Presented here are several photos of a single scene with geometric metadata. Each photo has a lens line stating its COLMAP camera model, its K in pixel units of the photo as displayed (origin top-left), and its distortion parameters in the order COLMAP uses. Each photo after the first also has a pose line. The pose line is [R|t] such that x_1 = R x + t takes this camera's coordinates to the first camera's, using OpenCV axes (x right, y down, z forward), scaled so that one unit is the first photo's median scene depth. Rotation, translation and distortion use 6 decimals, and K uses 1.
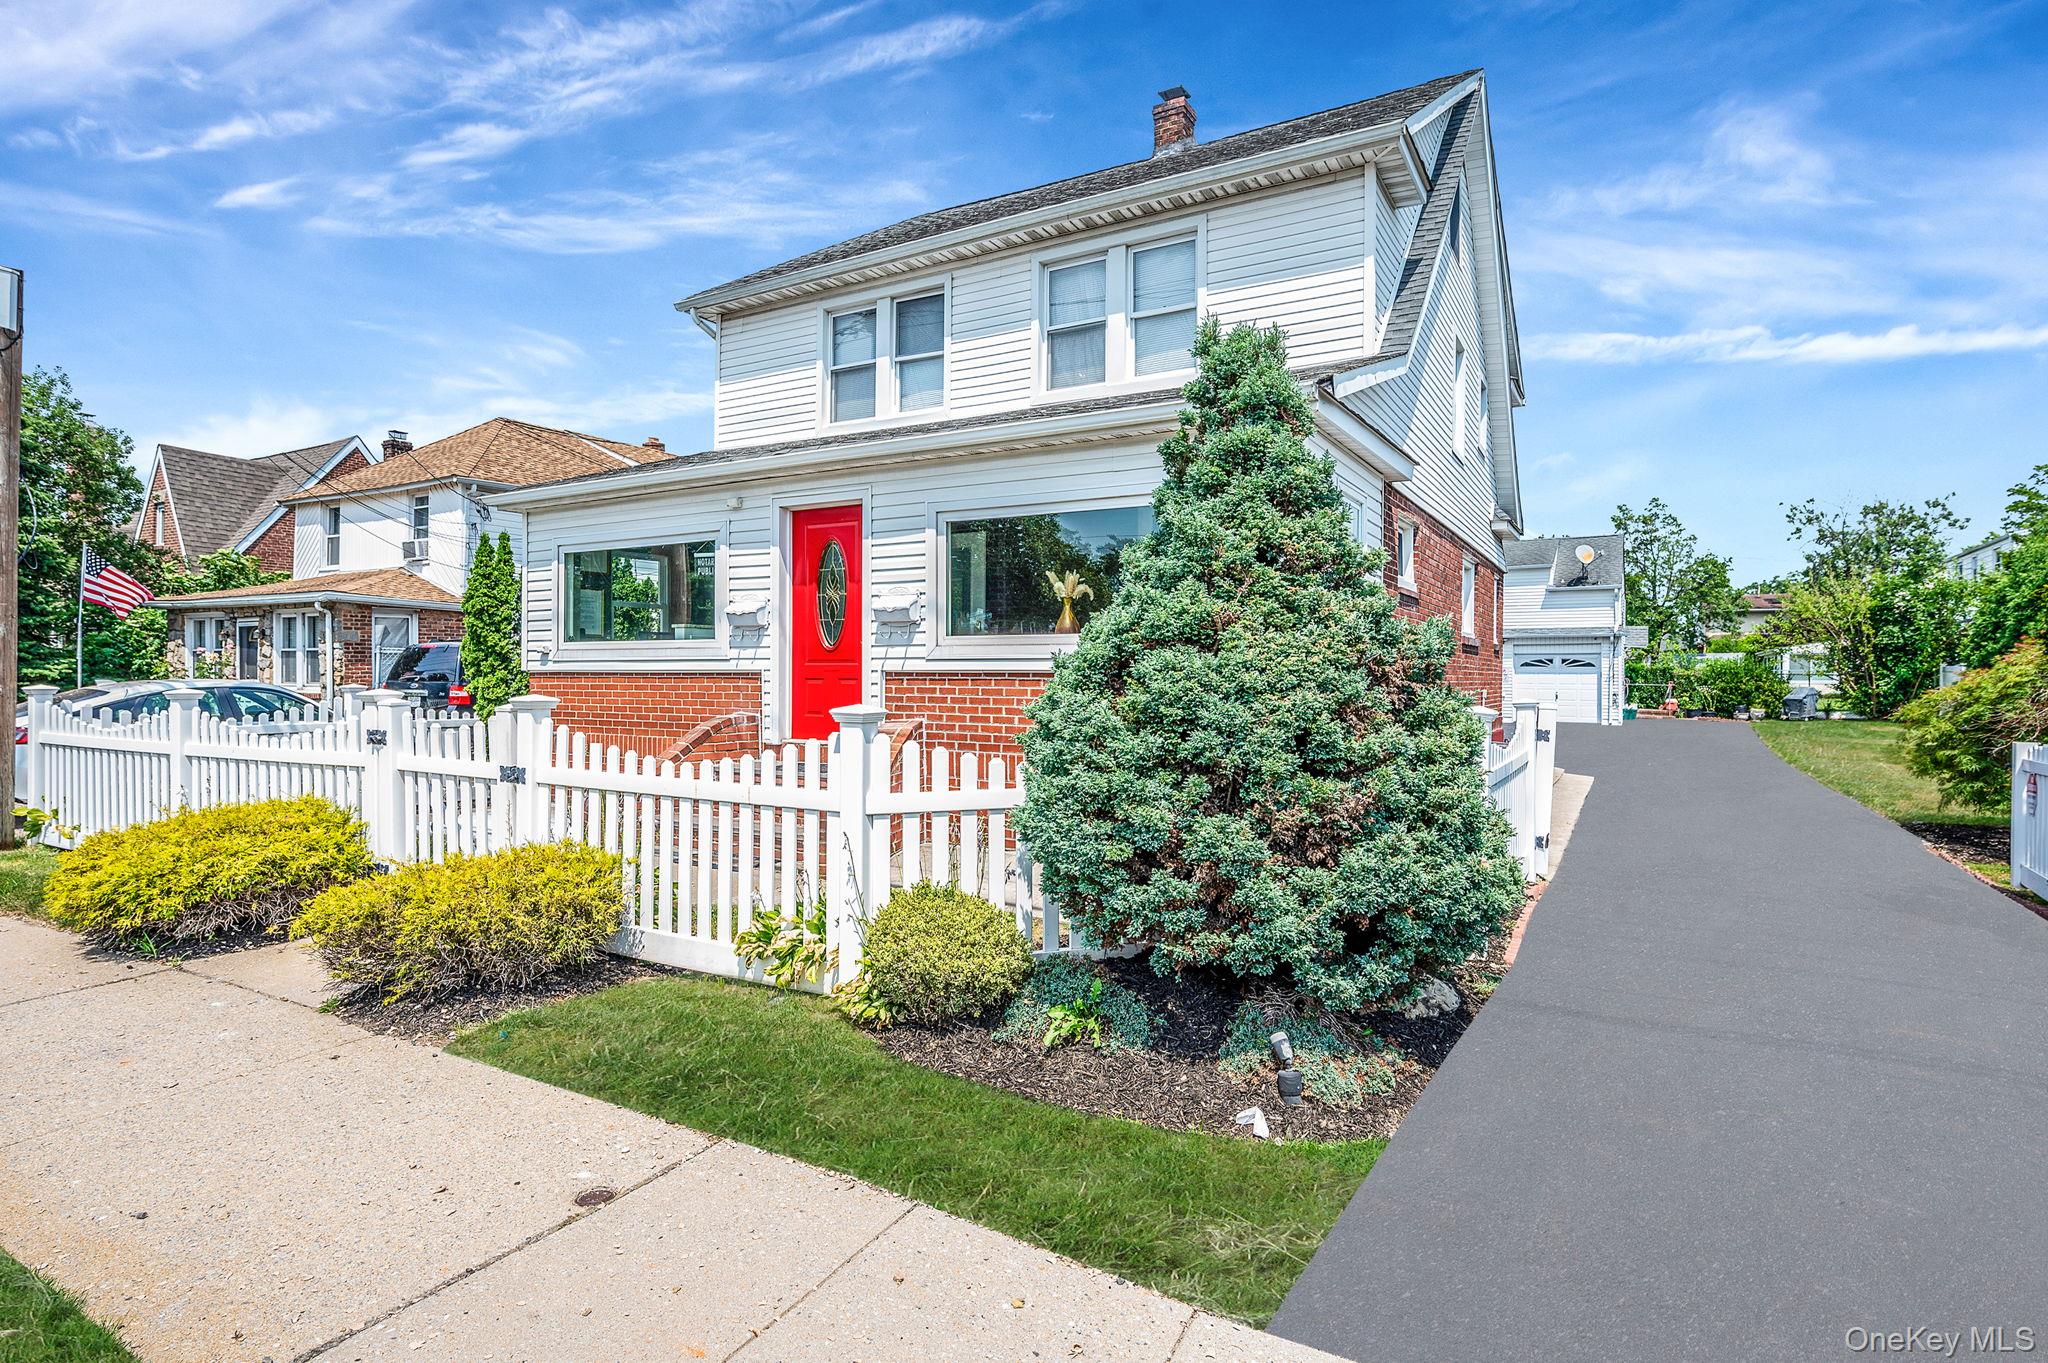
lens RADIAL K [[1053.5, 0, 1022.0], [0, 1053.5, 686.4], [0, 0, 1]] dist [0.000812, -0.000098]
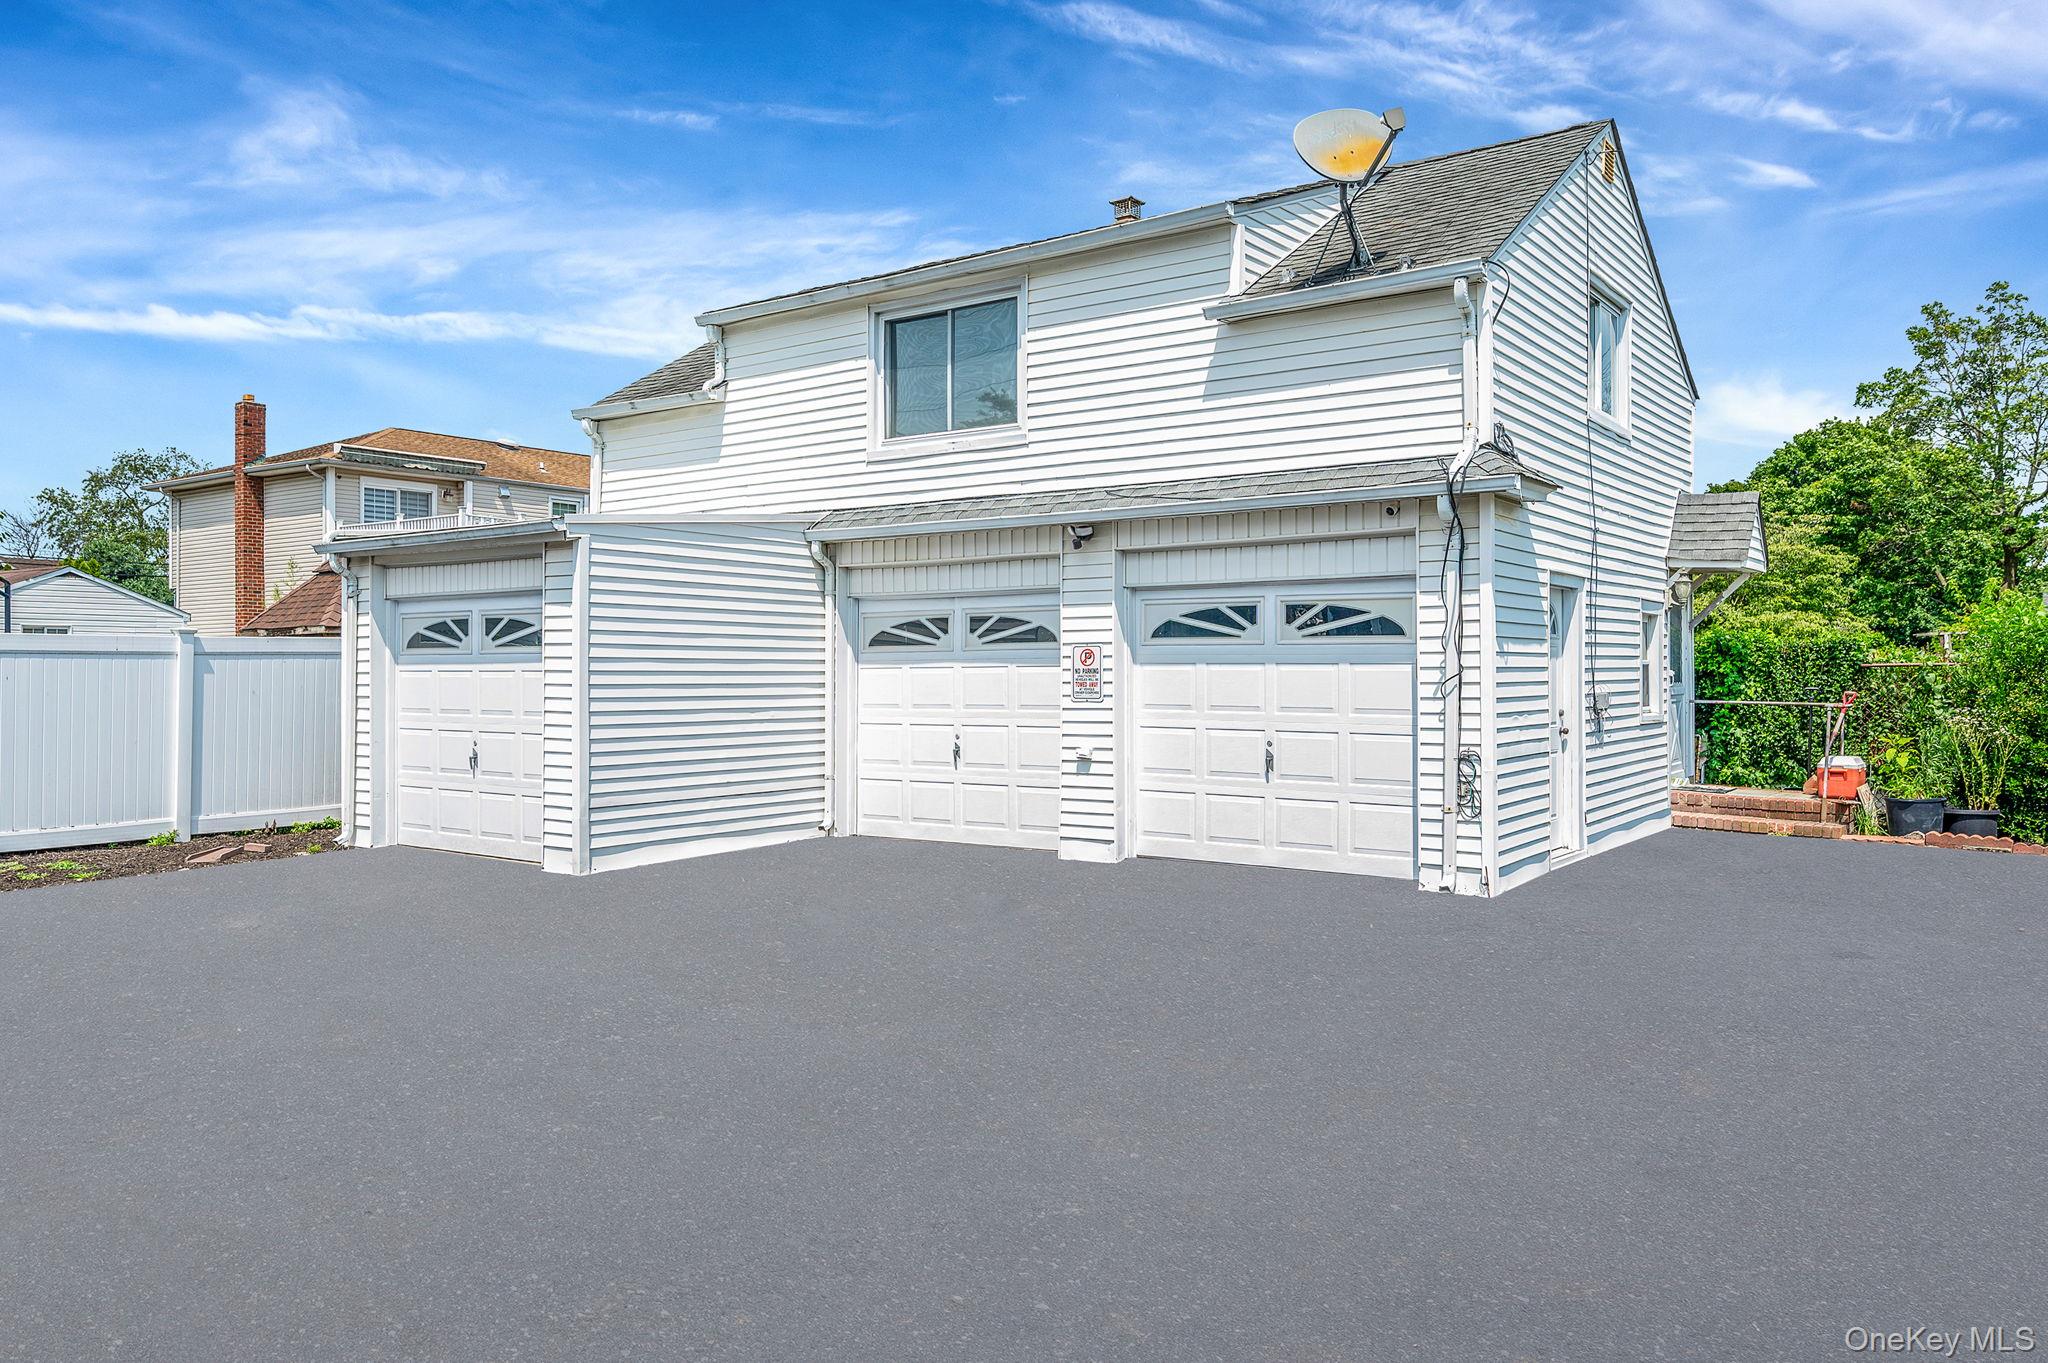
lens RADIAL K [[1469.3, 0, 1025.4], [0, 1469.3, 675.9], [0, 0, 1]] dist [-0.009169, -0.003740]
pose [[0.995322, -0.003394, -0.096555, 0.450269], [0.002776, 0.999975, -0.006535, -0.007137], [0.096575, 0.006236, 0.995306, 0.613669]]
